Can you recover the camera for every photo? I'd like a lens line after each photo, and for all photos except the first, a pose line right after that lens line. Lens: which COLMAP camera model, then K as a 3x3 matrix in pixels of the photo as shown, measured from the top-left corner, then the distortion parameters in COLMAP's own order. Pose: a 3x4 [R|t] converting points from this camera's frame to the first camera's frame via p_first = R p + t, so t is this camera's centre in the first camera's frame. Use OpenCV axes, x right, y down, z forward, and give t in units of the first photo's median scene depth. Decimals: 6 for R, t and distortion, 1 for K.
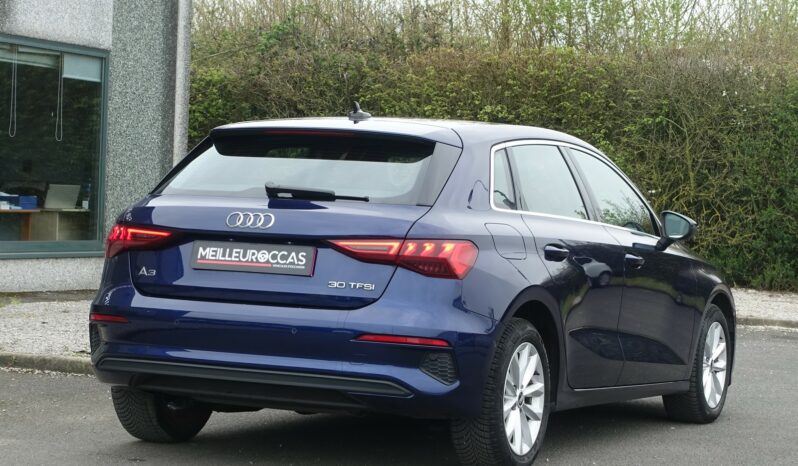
lens RADIAL K [[1775.9, 0, 399.0], [0, 1775.9, 233.0], [0, 0, 1]] dist [-0.022078, -0.201669]
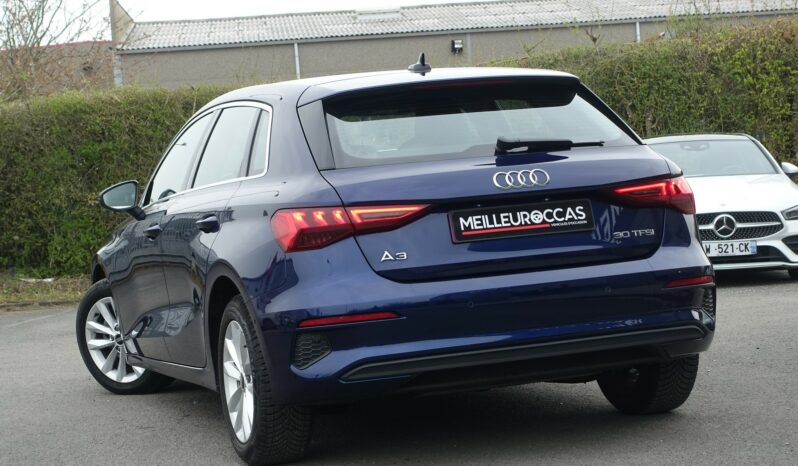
lens RADIAL K [[1775.9, 0, 399.0], [0, 1775.9, 233.0], [0, 0, 1]] dist [-0.022078, -0.201669]
pose [[0.716408, -0.124748, 0.686438, -0.743504], [0.120002, 0.991254, 0.054901, -0.036485], [-0.687284, 0.043043, 0.725113, 0.392995]]
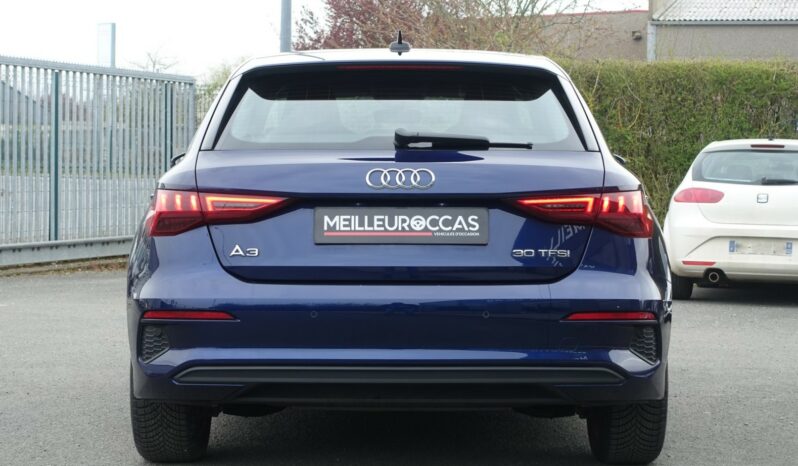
lens RADIAL K [[1775.9, 0, 399.0], [0, 1775.9, 233.0], [0, 0, 1]] dist [-0.022078, -0.201669]
pose [[0.910514, -0.056080, 0.409658, -0.406325], [0.041732, 0.998164, 0.043888, -0.017390], [-0.411367, -0.022865, 0.911183, 0.282713]]
